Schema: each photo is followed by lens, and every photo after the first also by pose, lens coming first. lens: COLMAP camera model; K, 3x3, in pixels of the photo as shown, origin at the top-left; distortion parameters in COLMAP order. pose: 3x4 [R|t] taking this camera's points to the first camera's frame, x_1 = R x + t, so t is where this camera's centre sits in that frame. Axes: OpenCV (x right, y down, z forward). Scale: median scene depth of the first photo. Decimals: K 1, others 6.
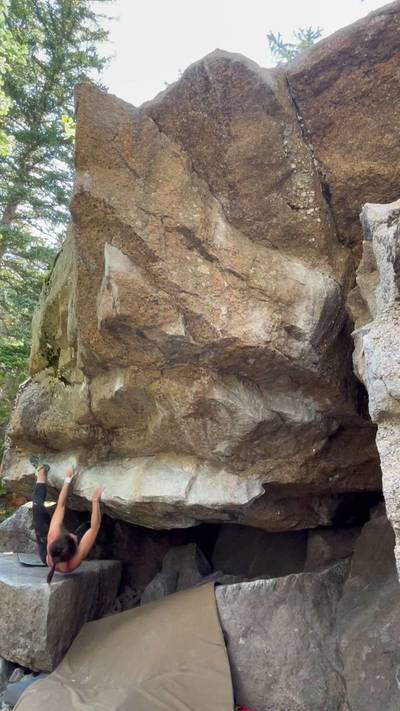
lens RADIAL K [[420.7, 0, 197.3], [0, 420.7, 354.7], [0, 0, 1]] dist [-0.000696, -0.001240]
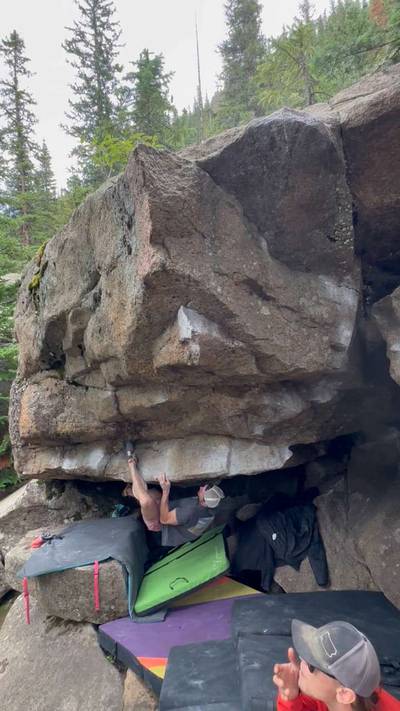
lens RADIAL K [[386.0, 0, 200.0], [0, 386.0, 357.7], [0, 0, 1]] dist [-0.003503, 0.000805]
pose [[0.960418, -0.192578, 0.201273, -0.361508], [0.141116, 0.959323, 0.244512, -0.344495], [-0.240173, -0.206431, 0.948527, 0.059932]]
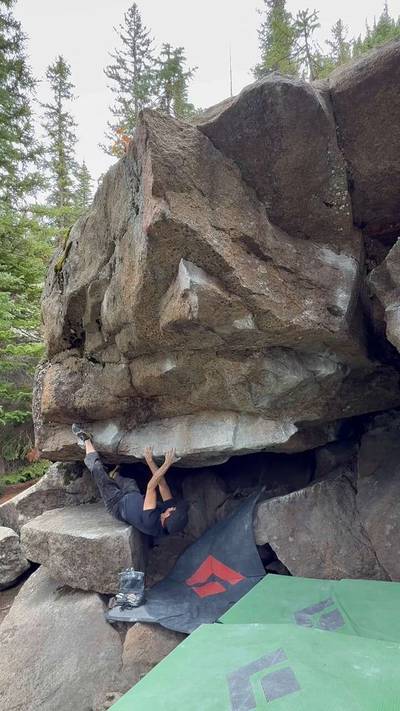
lens RADIAL K [[386.8, 0, 200.0], [0, 386.8, 355.5], [0, 0, 1]] dist [0.000482, 0.000587]
pose [[0.977914, -0.156521, 0.138513, -0.328298], [0.129729, 0.974155, 0.184911, -0.185283], [-0.163876, -0.162858, 0.972945, -0.052961]]
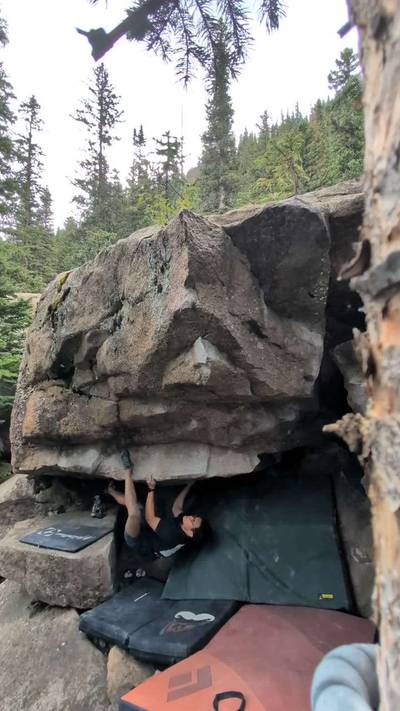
lens RADIAL K [[317.0, 0, 199.6], [0, 317.0, 355.0], [0, 0, 1]] dist [0.001678, -0.000069]
pose [[0.940462, -0.105111, 0.323238, -0.499575], [0.044896, 0.981066, 0.188399, -0.367847], [-0.336920, -0.162670, 0.927374, 0.085429]]
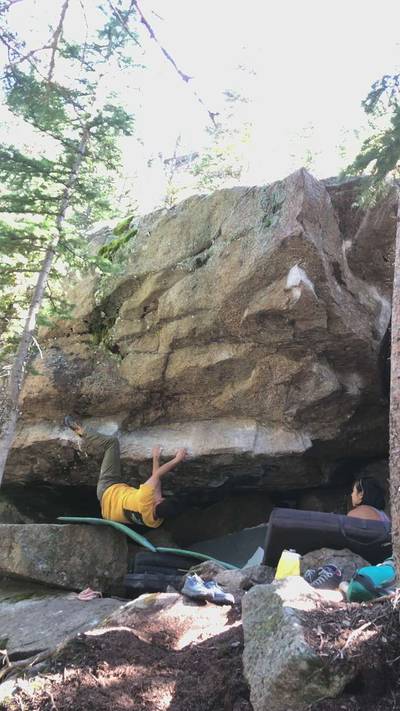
lens RADIAL K [[657.6, 0, 198.4], [0, 657.6, 355.2], [0, 0, 1]] dist [0.111991, 0.000771]
pose [[0.908125, 0.116518, 0.402161, -1.426904], [-0.114965, 0.992972, -0.028090, 0.179216], [-0.402607, -0.020725, 0.915138, -1.089320]]
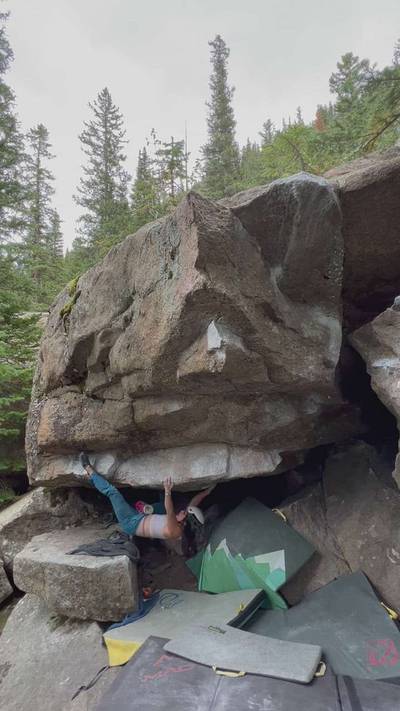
lens RADIAL K [[325.3, 0, 197.6], [0, 325.3, 355.4], [0, 0, 1]] dist [-0.001095, 0.000001]
pose [[0.948907, -0.135058, 0.285193, -0.513836], [0.097852, 0.985167, 0.140964, -0.285551], [-0.300001, -0.105855, 0.948048, 0.073129]]
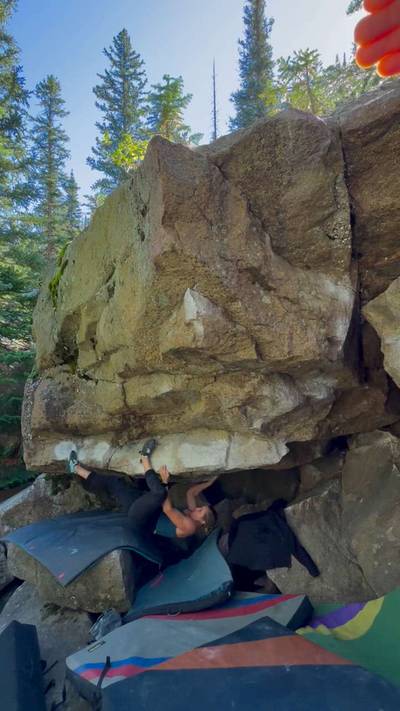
lens RADIAL K [[364.0, 0, 199.8], [0, 364.0, 357.3], [0, 0, 1]] dist [-0.001043, 0.000157]
pose [[0.970697, -0.139232, 0.195863, -0.372831], [0.103405, 0.977741, 0.182564, -0.242703], [-0.216922, -0.156961, 0.963487, 0.037563]]
